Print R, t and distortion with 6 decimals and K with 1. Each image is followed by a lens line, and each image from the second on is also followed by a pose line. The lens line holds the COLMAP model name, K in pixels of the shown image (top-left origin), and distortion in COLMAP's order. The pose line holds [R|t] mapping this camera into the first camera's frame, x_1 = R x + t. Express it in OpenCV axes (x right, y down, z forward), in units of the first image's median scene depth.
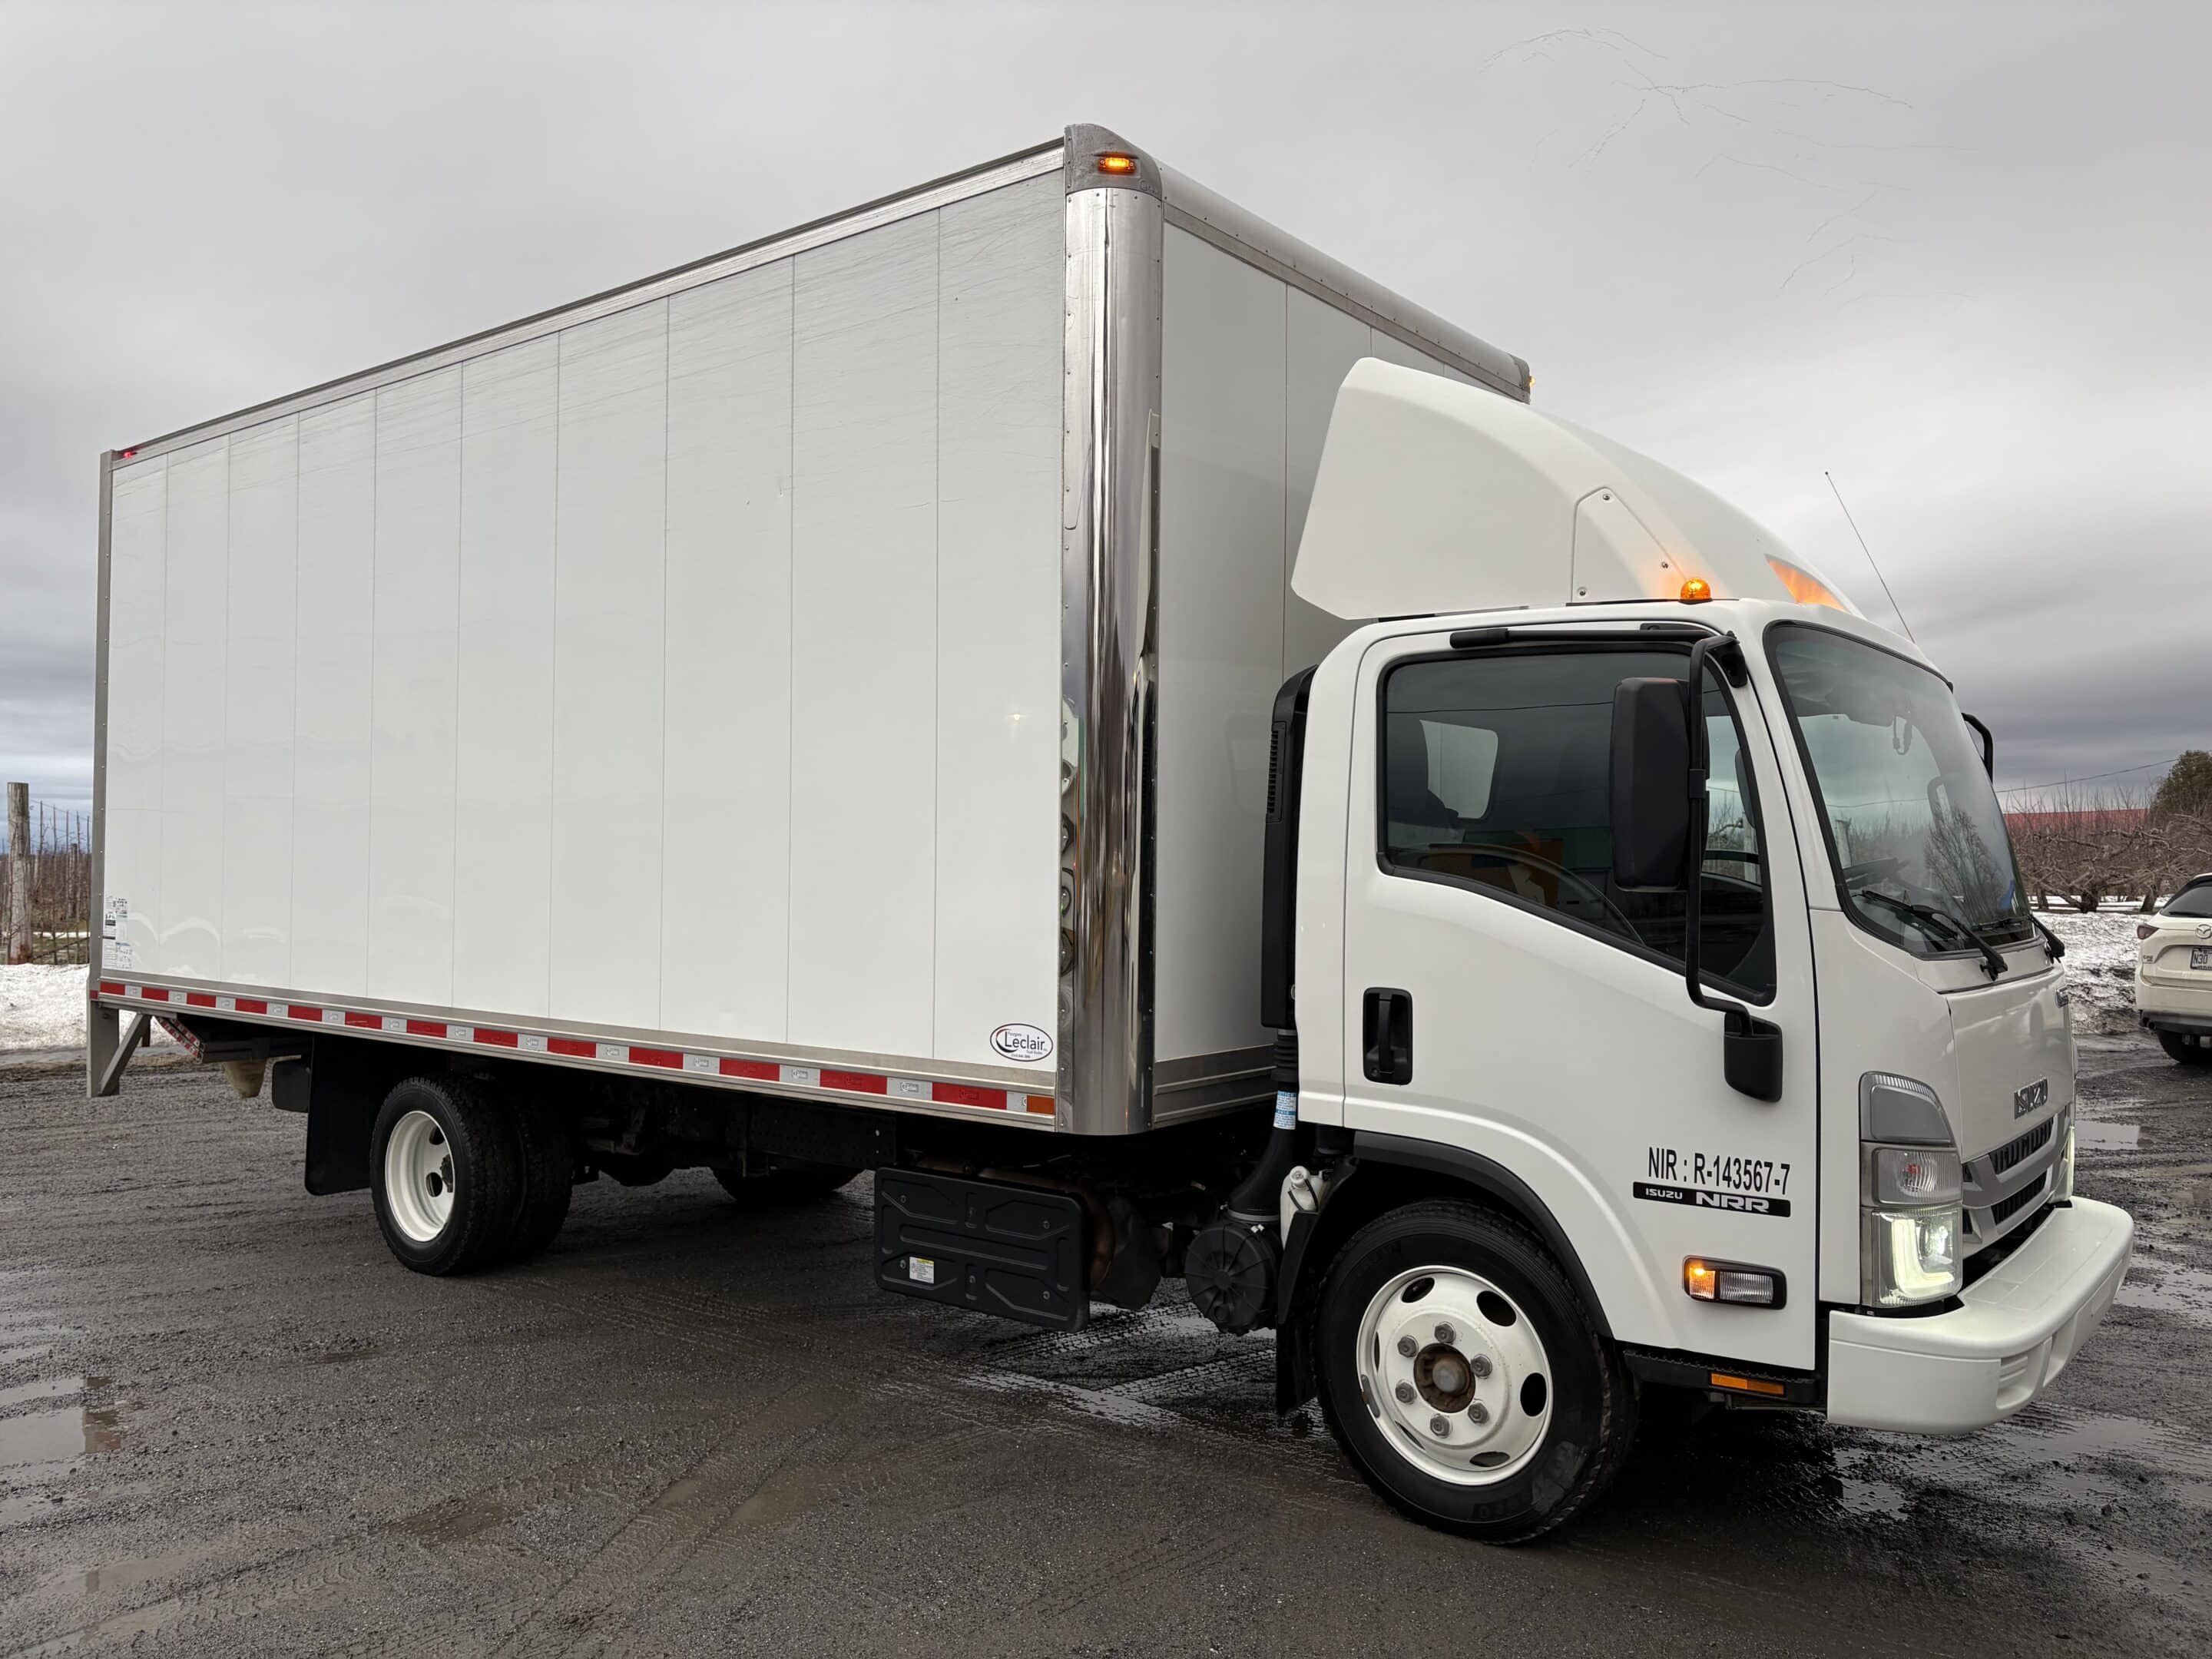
lens RADIAL K [[1726.5, 0, 1106.3], [0, 1726.5, 834.5], [0, 0, 1]] dist [-0.015925, -0.038138]
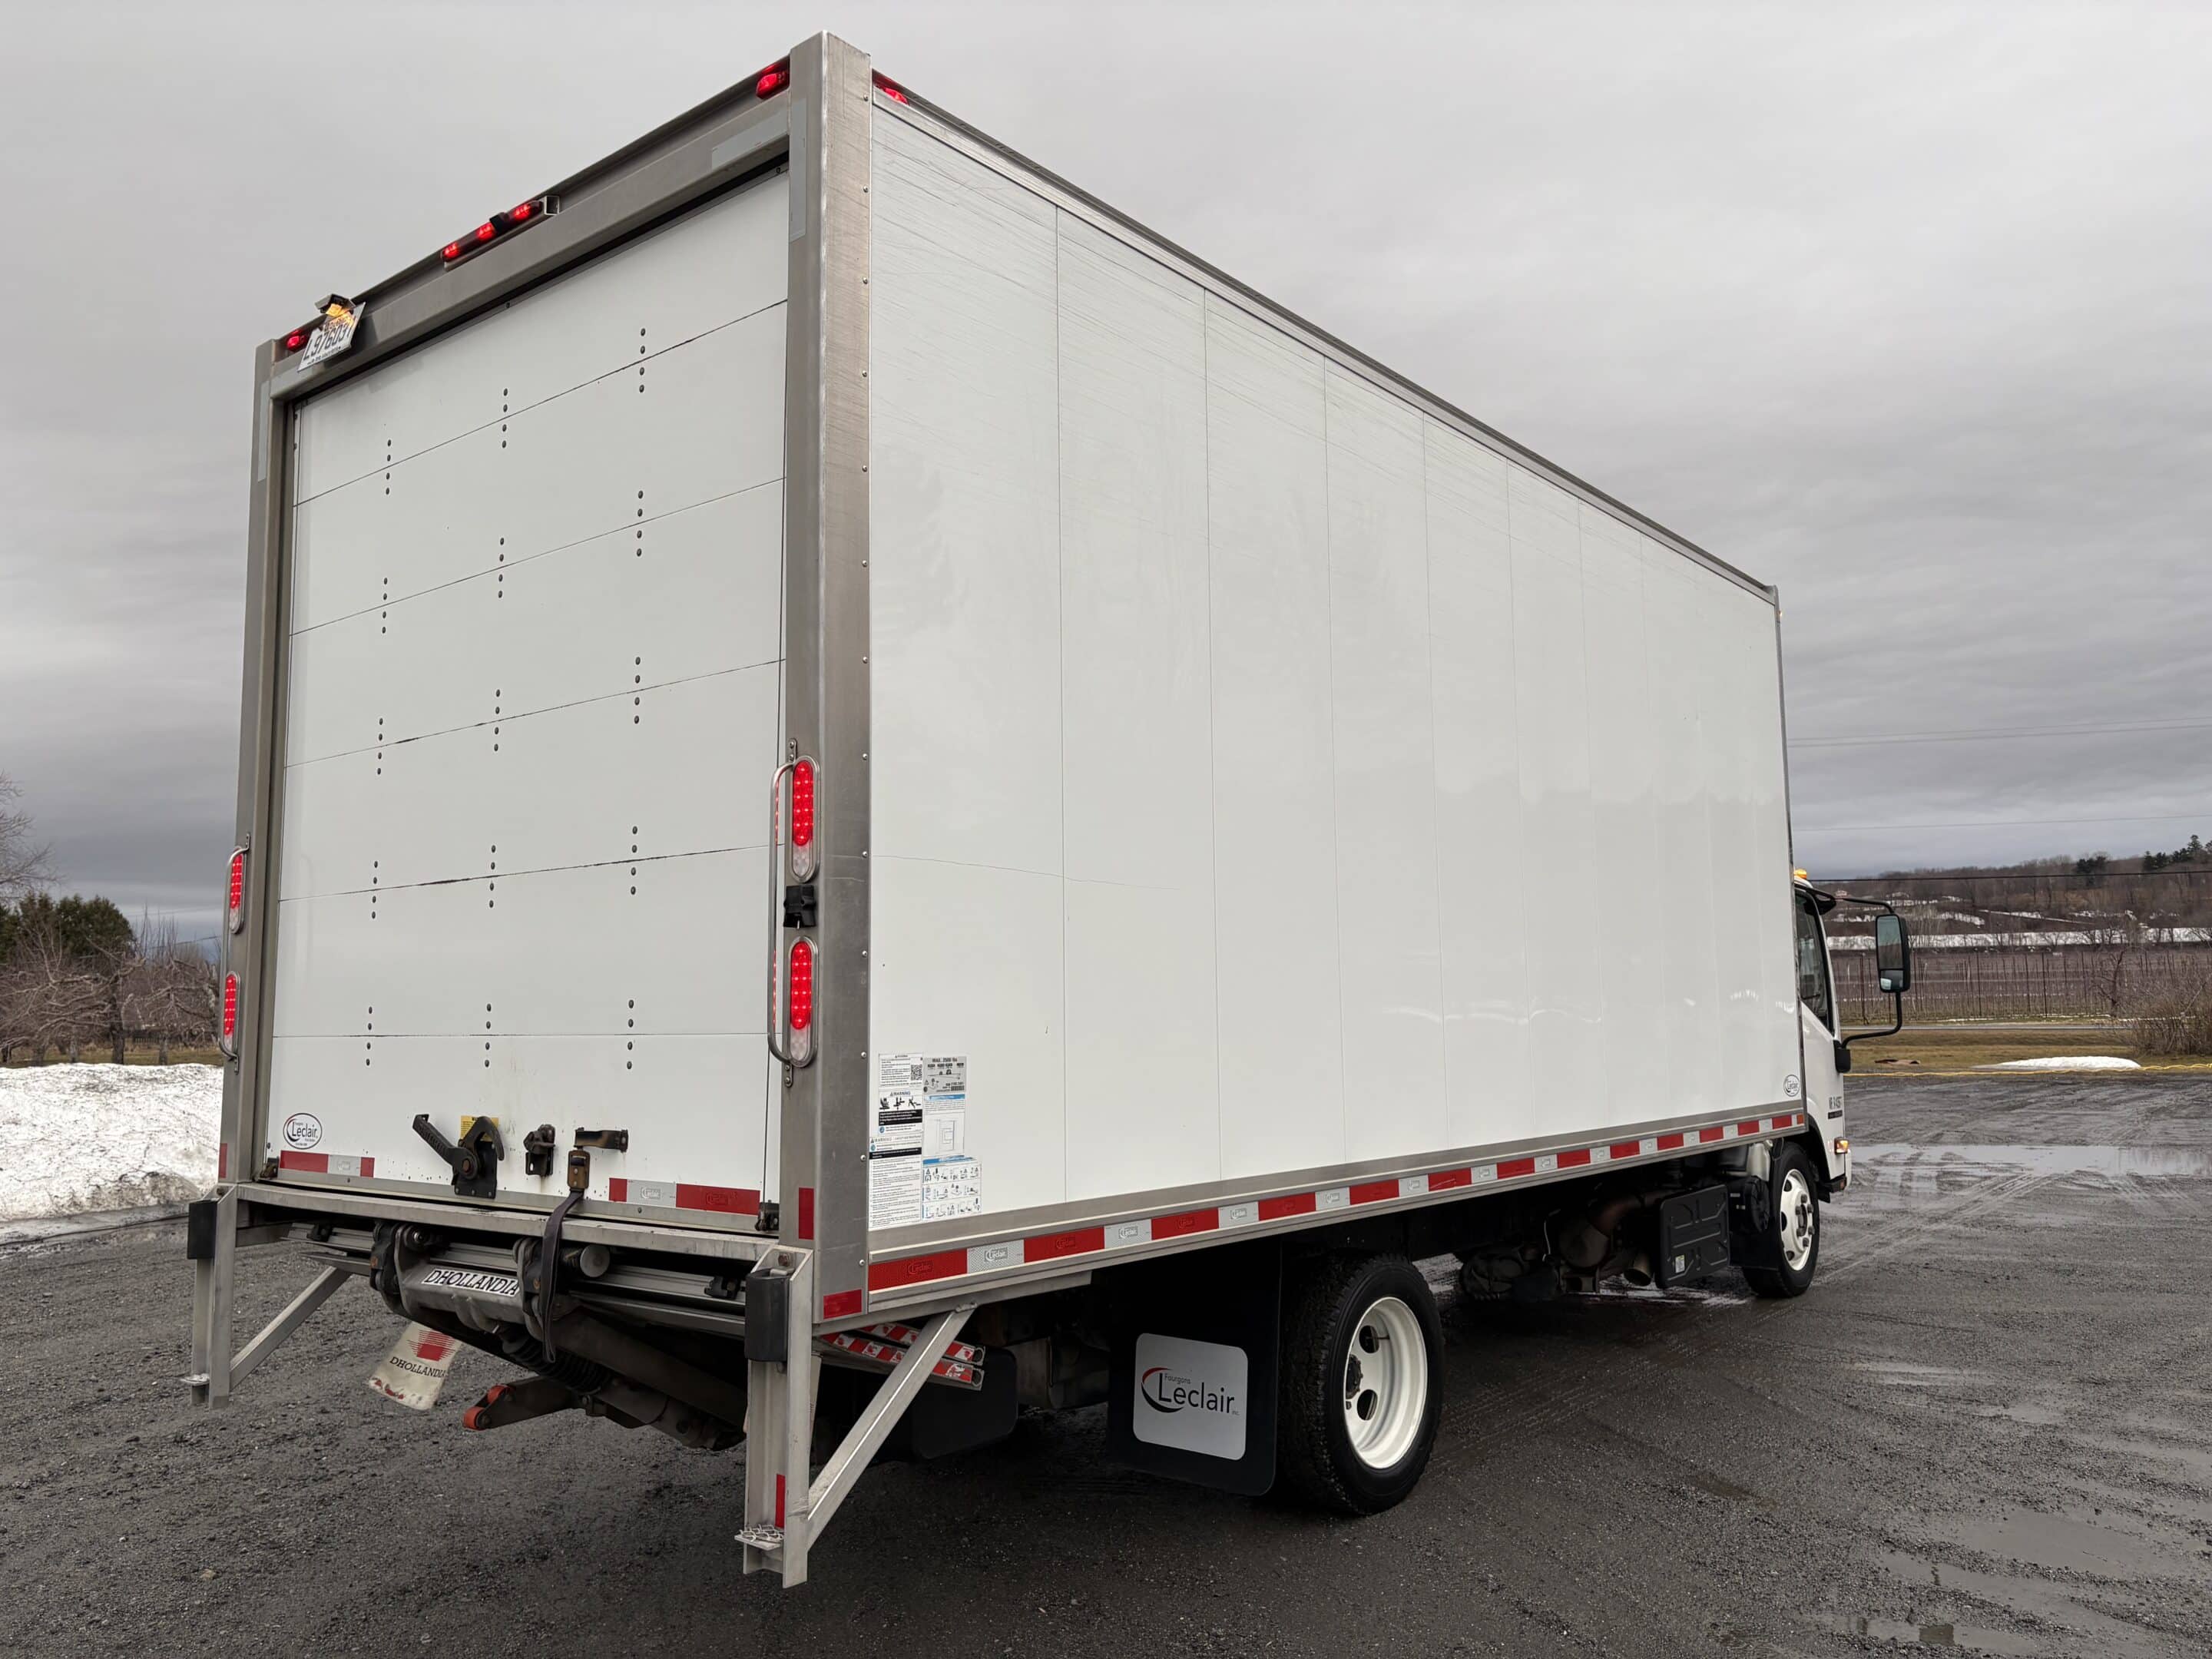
lens RADIAL K [[1726.5, 0, 1111.9], [0, 1726.5, 827.3], [0, 0, 1]] dist [-0.015925, -0.038138]
pose [[0.012481, 0.099473, 0.994962, -1.040279], [-0.004407, 0.995035, -0.099425, 0.022826], [-0.999912, -0.003144, 0.012858, 0.964116]]
